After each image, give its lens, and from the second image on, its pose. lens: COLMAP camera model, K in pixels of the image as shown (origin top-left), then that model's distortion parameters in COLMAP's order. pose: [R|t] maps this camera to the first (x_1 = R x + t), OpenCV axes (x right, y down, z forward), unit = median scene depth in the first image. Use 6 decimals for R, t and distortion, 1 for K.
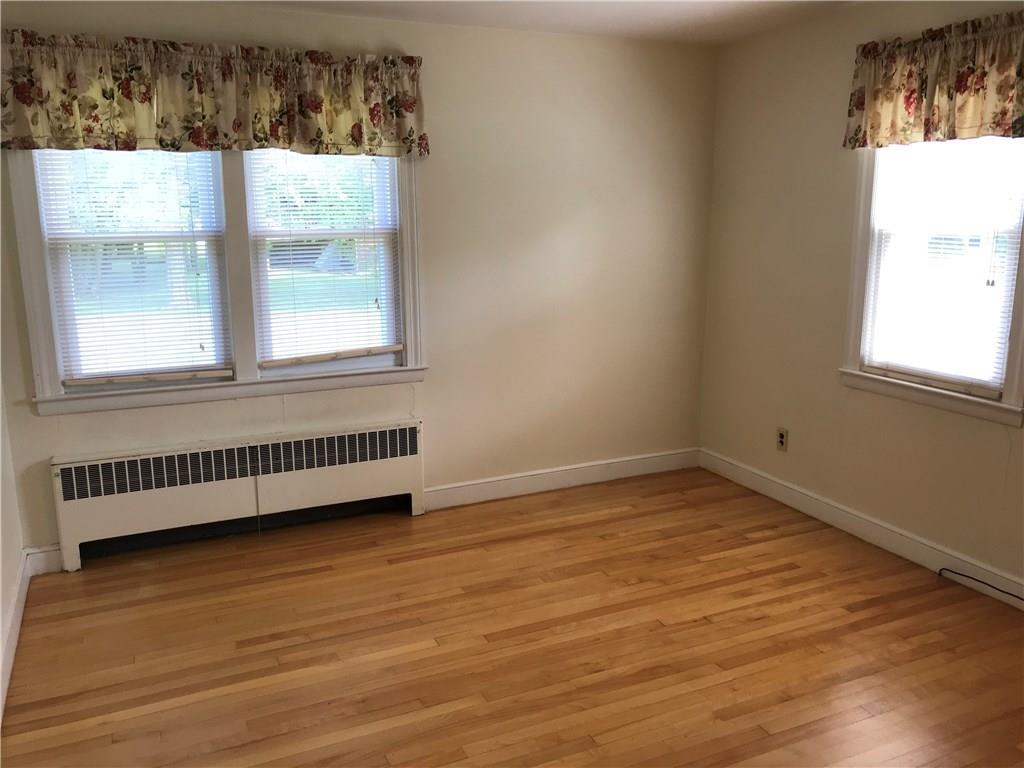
lens RADIAL K [[849.2, 0, 507.9], [0, 849.2, 384.8], [0, 0, 1]] dist [0.022377, -0.006867]
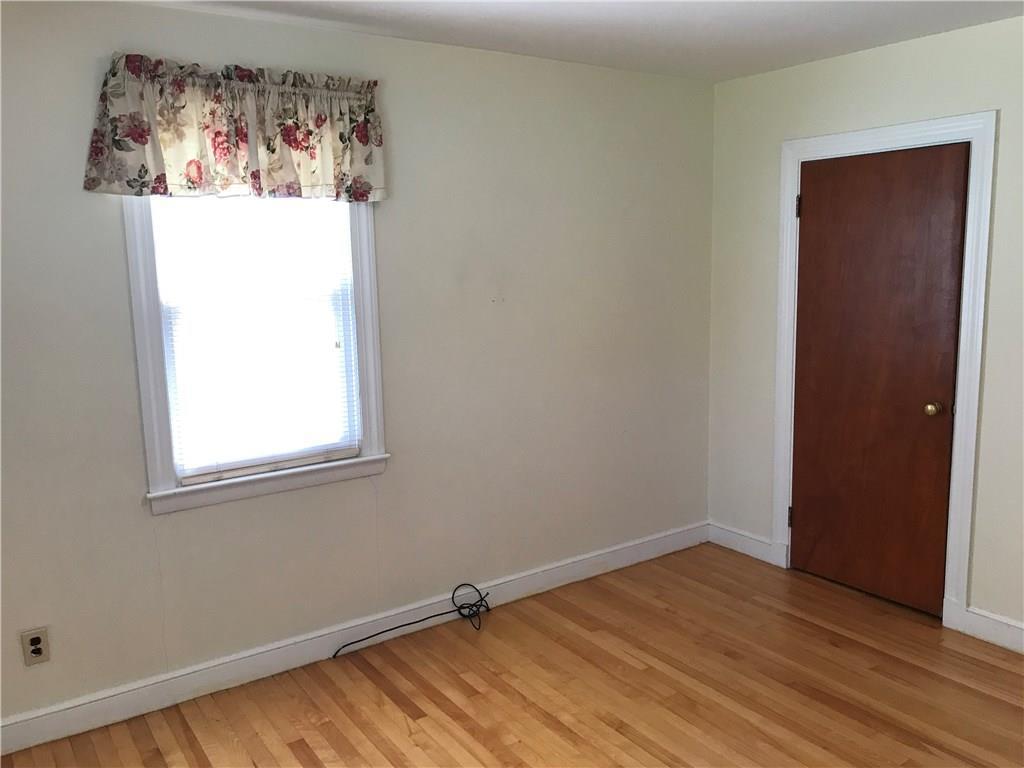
lens RADIAL K [[849.2, 0, 510.7], [0, 849.2, 384.1], [0, 0, 1]] dist [0.022377, -0.006867]
pose [[-0.170993, -0.138941, 0.975426, -0.404988], [0.230817, 0.956808, 0.176752, -0.188830], [-0.957854, 0.255368, -0.131538, 0.881798]]
